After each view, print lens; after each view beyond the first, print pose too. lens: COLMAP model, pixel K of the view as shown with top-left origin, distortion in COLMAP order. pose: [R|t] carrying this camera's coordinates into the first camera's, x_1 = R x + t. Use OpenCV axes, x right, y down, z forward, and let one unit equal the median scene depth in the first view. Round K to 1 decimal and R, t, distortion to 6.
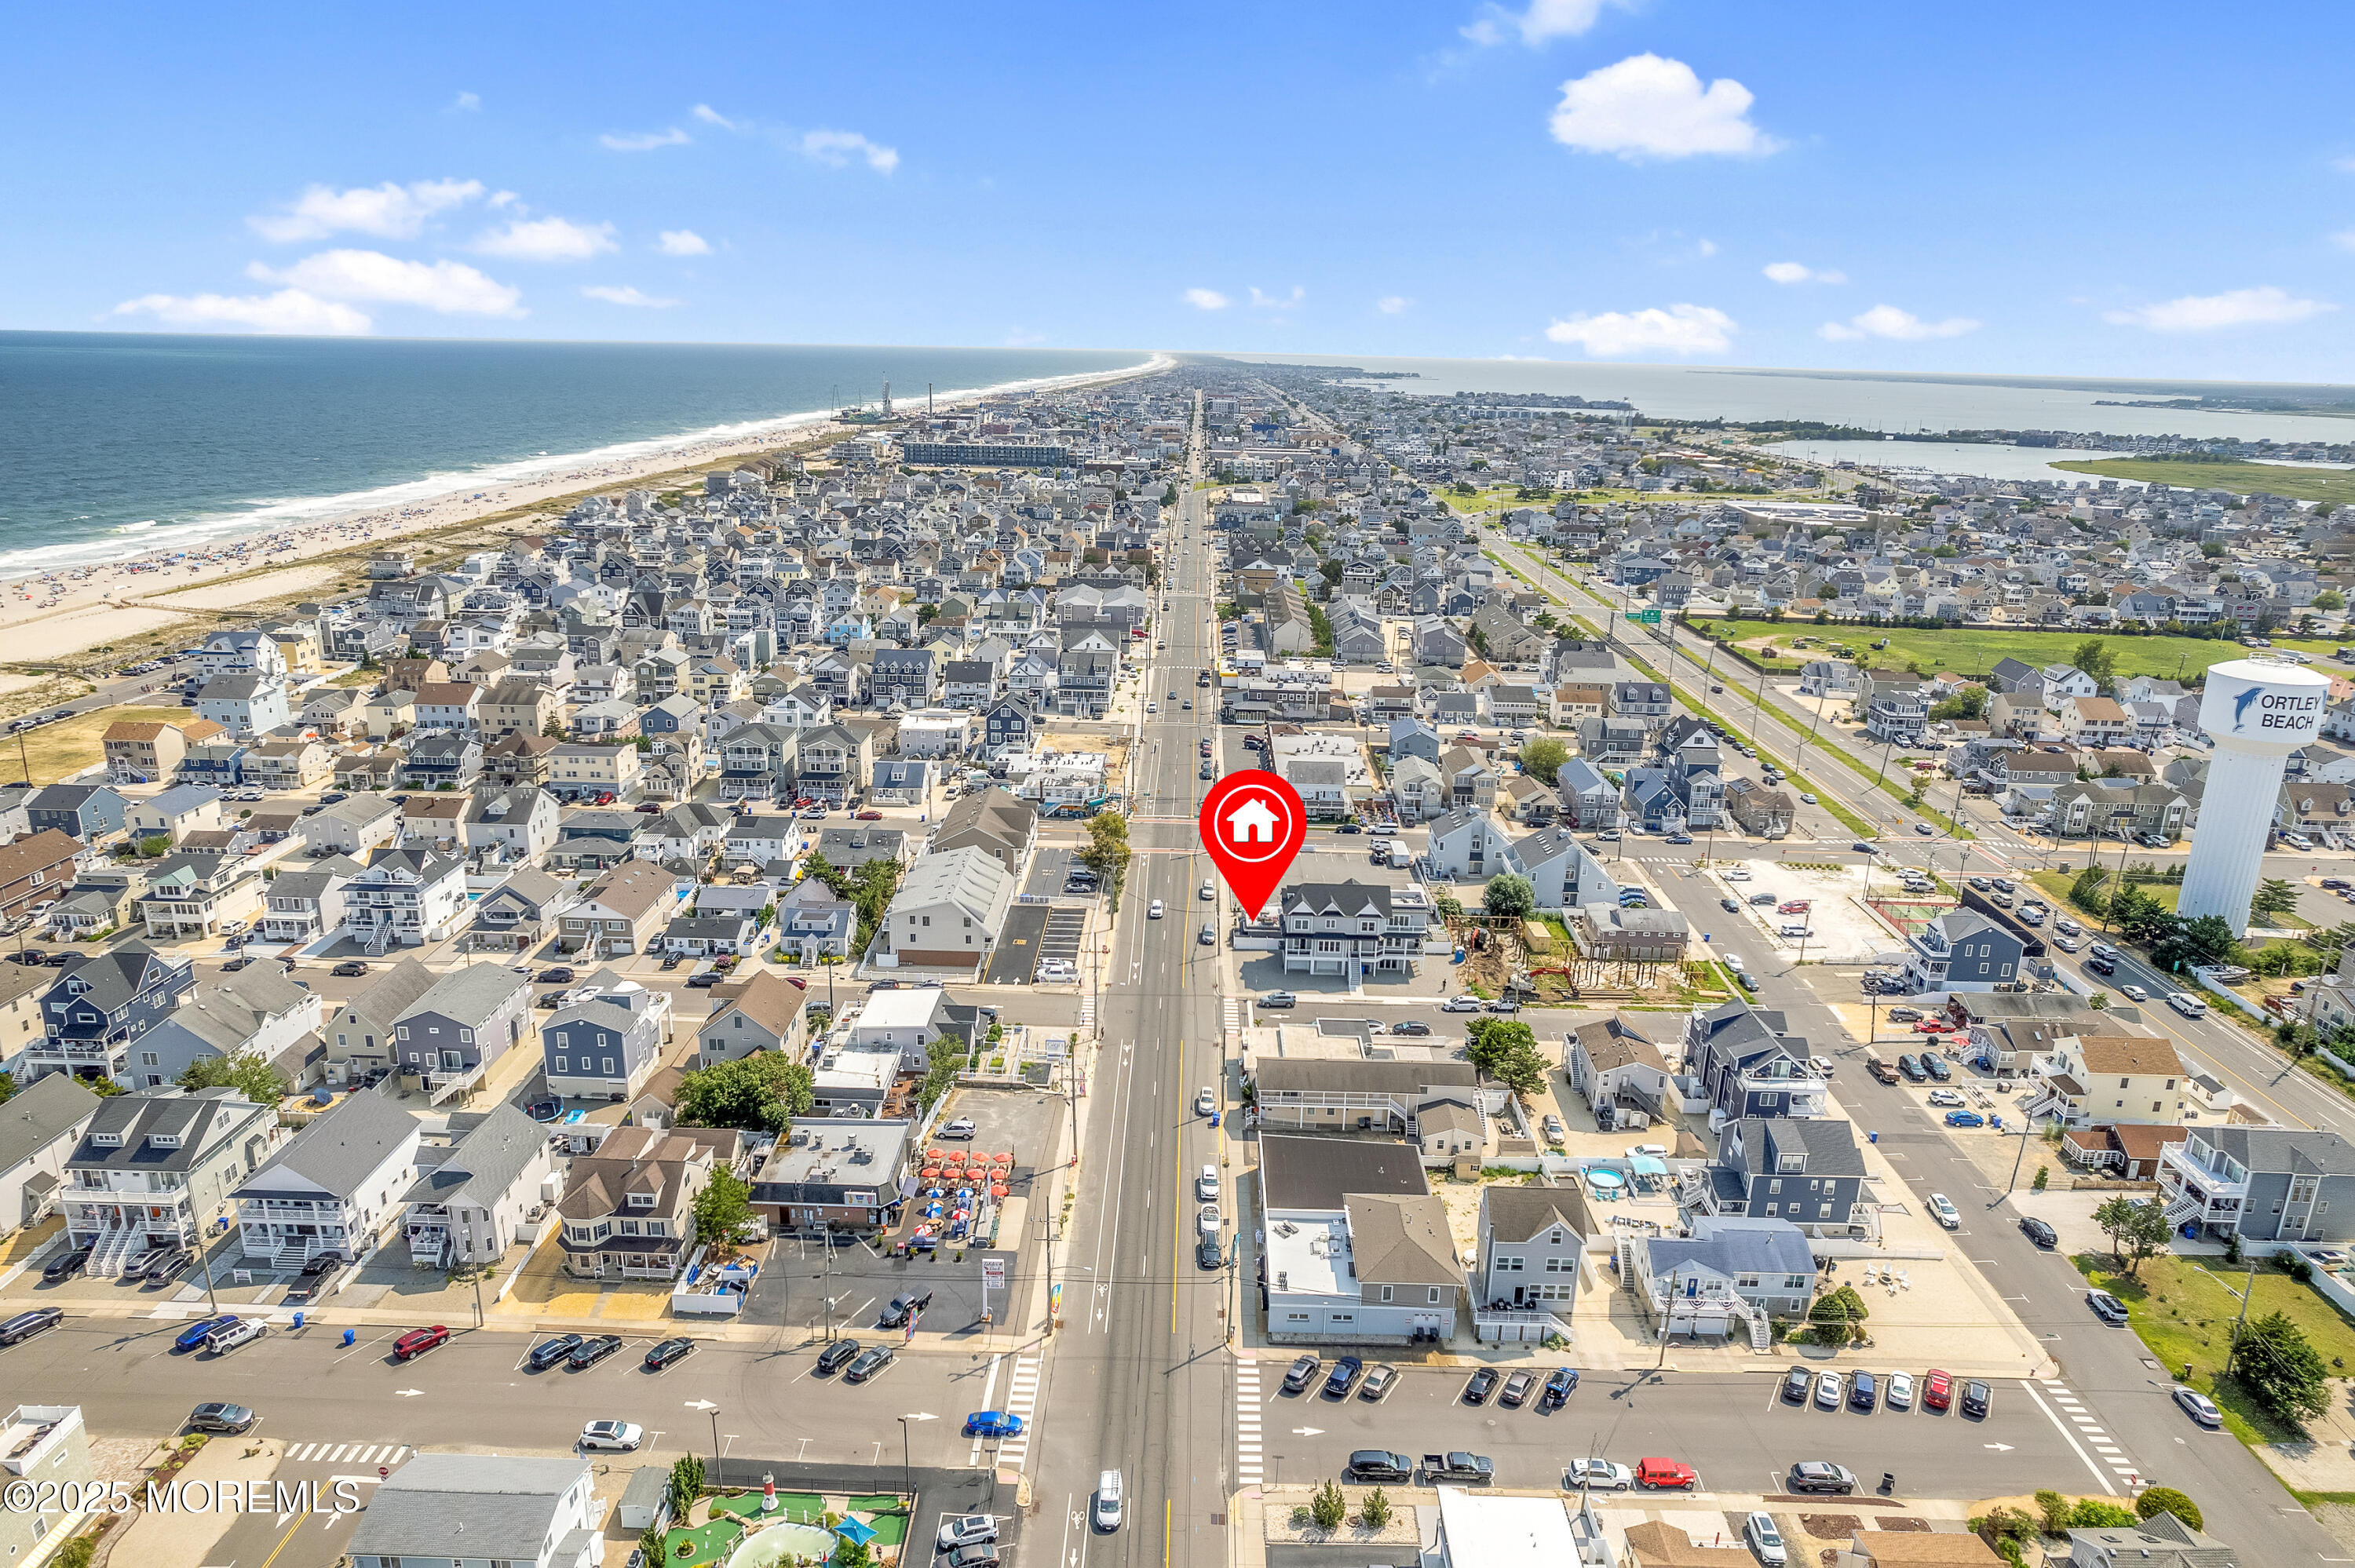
lens RADIAL K [[1498.7, 0, 1179.2], [0, 1498.7, 797.5], [0, 0, 1]] dist [-0.068367, 0.060102]
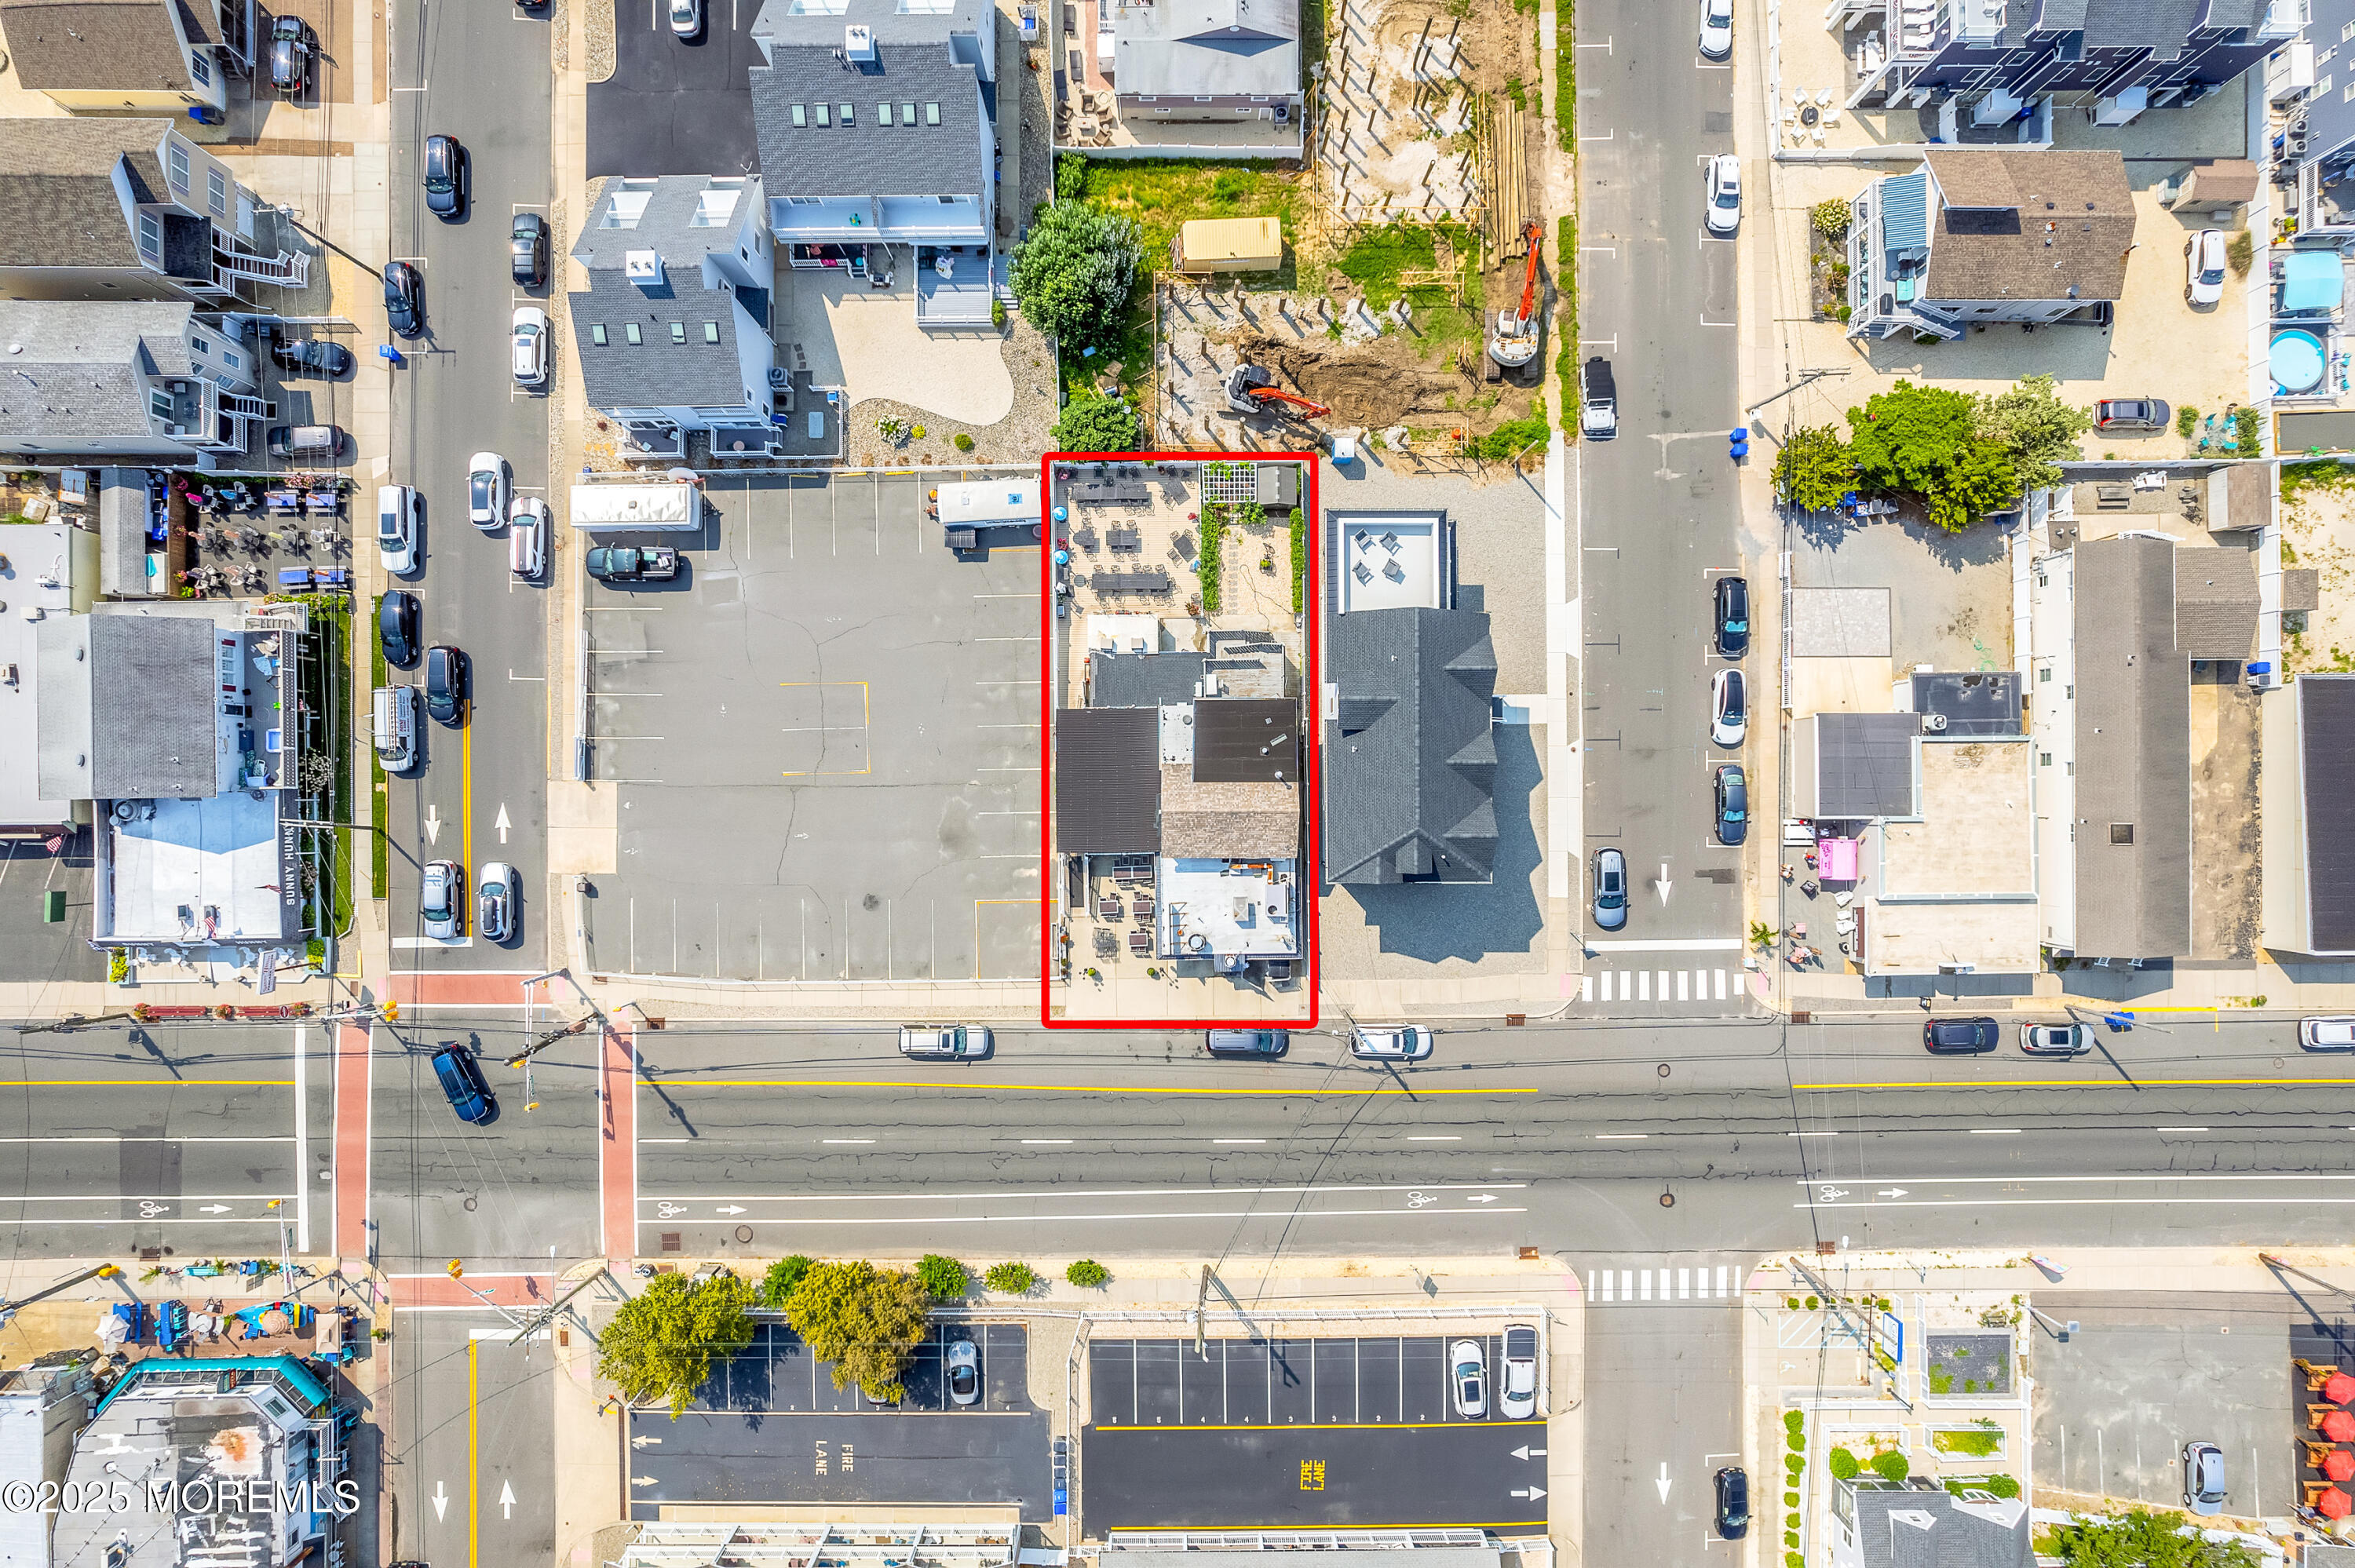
lens RADIAL K [[1498.7, 0, 1179.2], [0, 1498.7, 797.5], [0, 0, 1]] dist [-0.068367, 0.060102]
pose [[-0.021260, -0.999575, -0.019952, 0.088446], [0.289118, -0.025250, 0.956960, -0.288840], [-0.957057, 0.014576, 0.289532, 0.833079]]
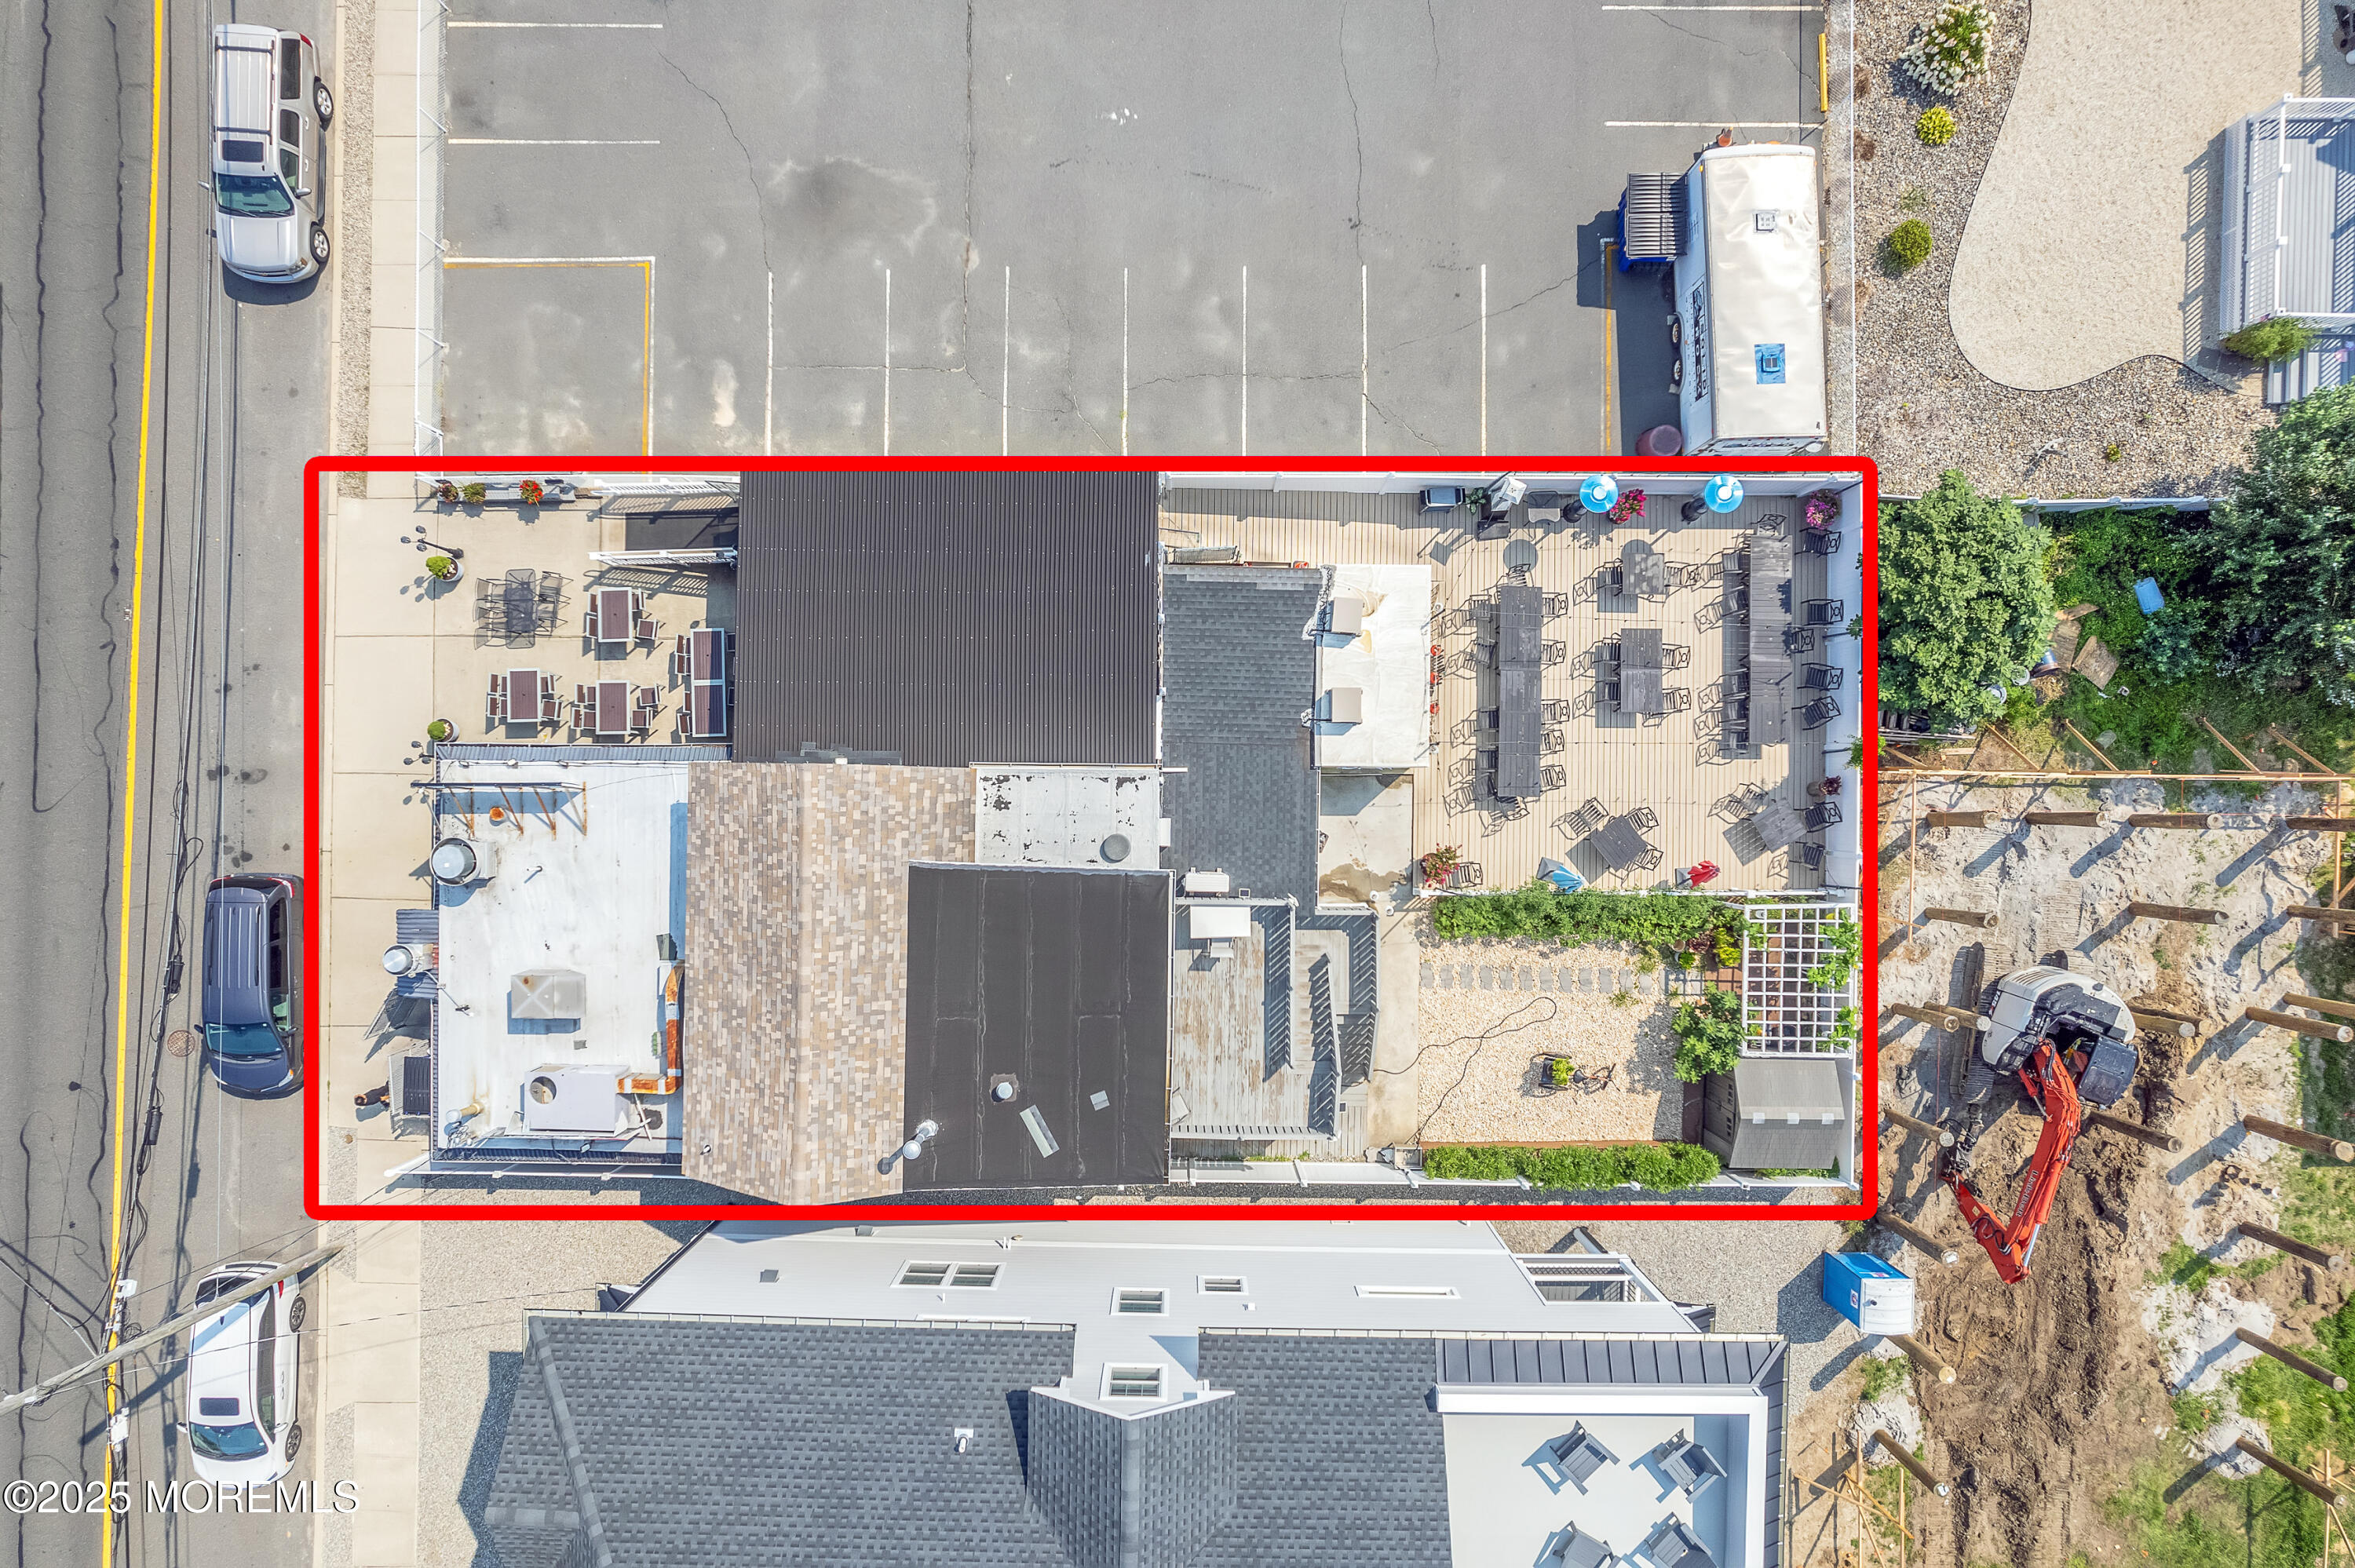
lens RADIAL K [[1498.7, 0, 1179.2], [0, 1498.7, 797.5], [0, 0, 1]] dist [-0.068367, 0.060102]
pose [[0.999739, -0.000355, -0.022864, 0.108513], [0.021977, 0.291036, 0.956460, -0.050935], [0.006315, -0.956712, 0.290968, 0.906759]]
